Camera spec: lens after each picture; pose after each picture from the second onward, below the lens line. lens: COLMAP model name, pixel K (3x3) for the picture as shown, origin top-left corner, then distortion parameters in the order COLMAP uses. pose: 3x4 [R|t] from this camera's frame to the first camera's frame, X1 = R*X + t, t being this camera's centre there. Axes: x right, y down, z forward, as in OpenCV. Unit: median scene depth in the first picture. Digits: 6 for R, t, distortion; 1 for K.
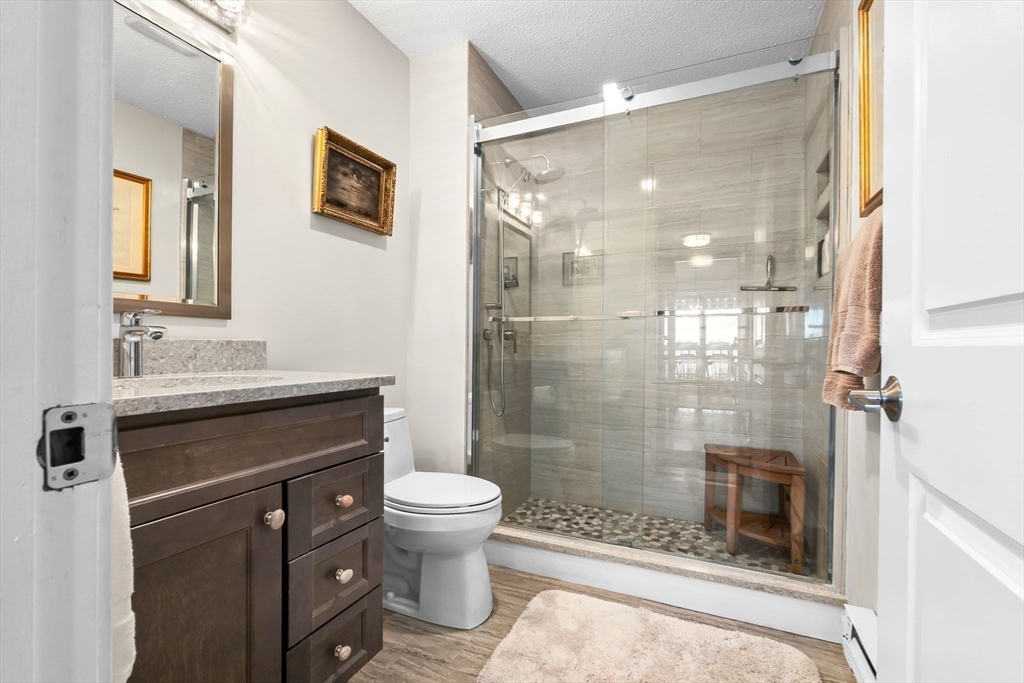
lens RADIAL K [[446.8, 0, 519.2], [0, 446.8, 344.2], [0, 0, 1]] dist [0.000209, -0.000013]
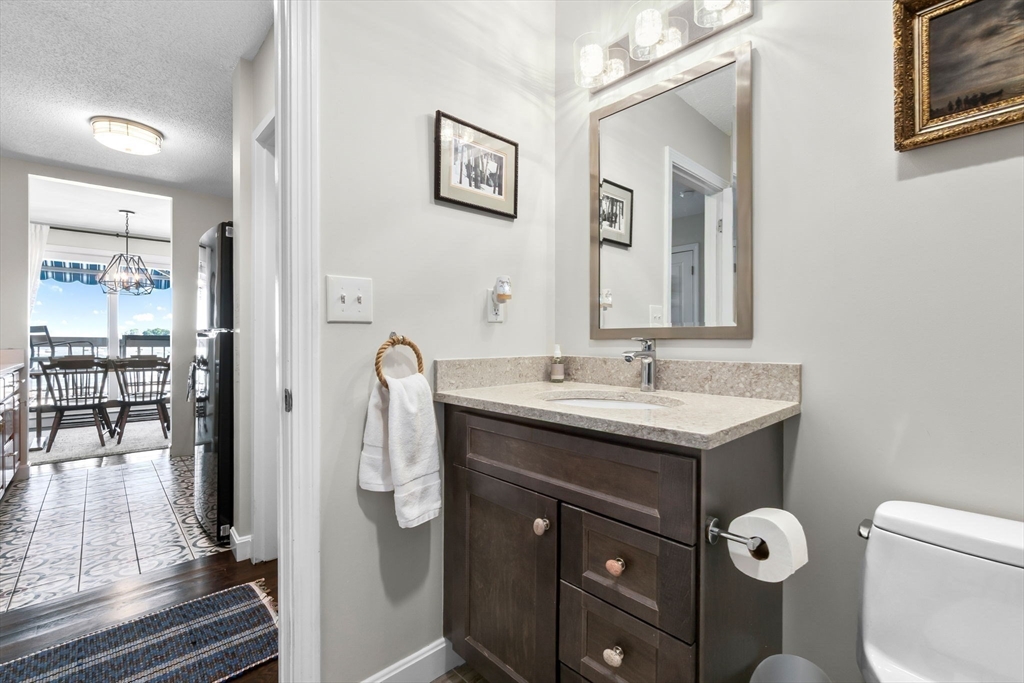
lens RADIAL K [[446.8, 0, 519.2], [0, 446.8, 344.2], [0, 0, 1]] dist [0.000209, -0.000013]
pose [[-0.382893, 0.005273, -0.923777, 0.409868], [0.002085, 0.999986, 0.004844, -0.060601], [0.923790, -0.000071, -0.382899, 1.083941]]
